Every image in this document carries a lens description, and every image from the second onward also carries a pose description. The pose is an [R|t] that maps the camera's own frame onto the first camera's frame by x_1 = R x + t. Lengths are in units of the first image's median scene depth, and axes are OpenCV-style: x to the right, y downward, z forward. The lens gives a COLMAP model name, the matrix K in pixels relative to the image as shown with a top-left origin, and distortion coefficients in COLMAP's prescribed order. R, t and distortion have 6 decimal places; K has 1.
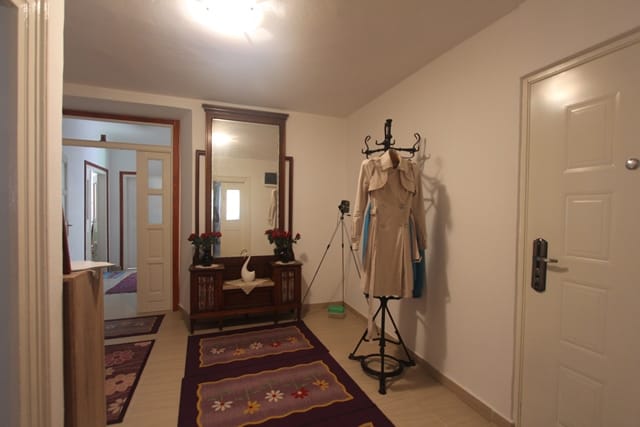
lens RADIAL K [[301.3, 0, 320.0], [0, 301.3, 213.5], [0, 0, 1]] dist [-0.000052, 0.000242]
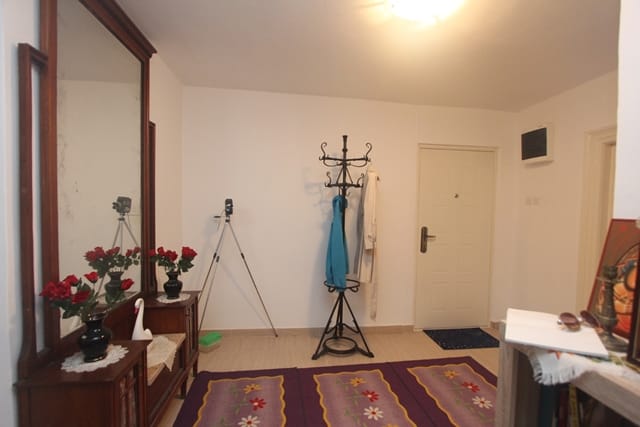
lens RADIAL K [[296.6, 0, 323.1], [0, 296.6, 218.9], [0, 0, 1]] dist [-0.011796, 0.000908]
pose [[0.219849, -0.041508, 0.974650, -0.920136], [0.002253, 0.999113, 0.042042, -0.035356], [-0.975531, -0.007047, 0.219748, 0.829407]]
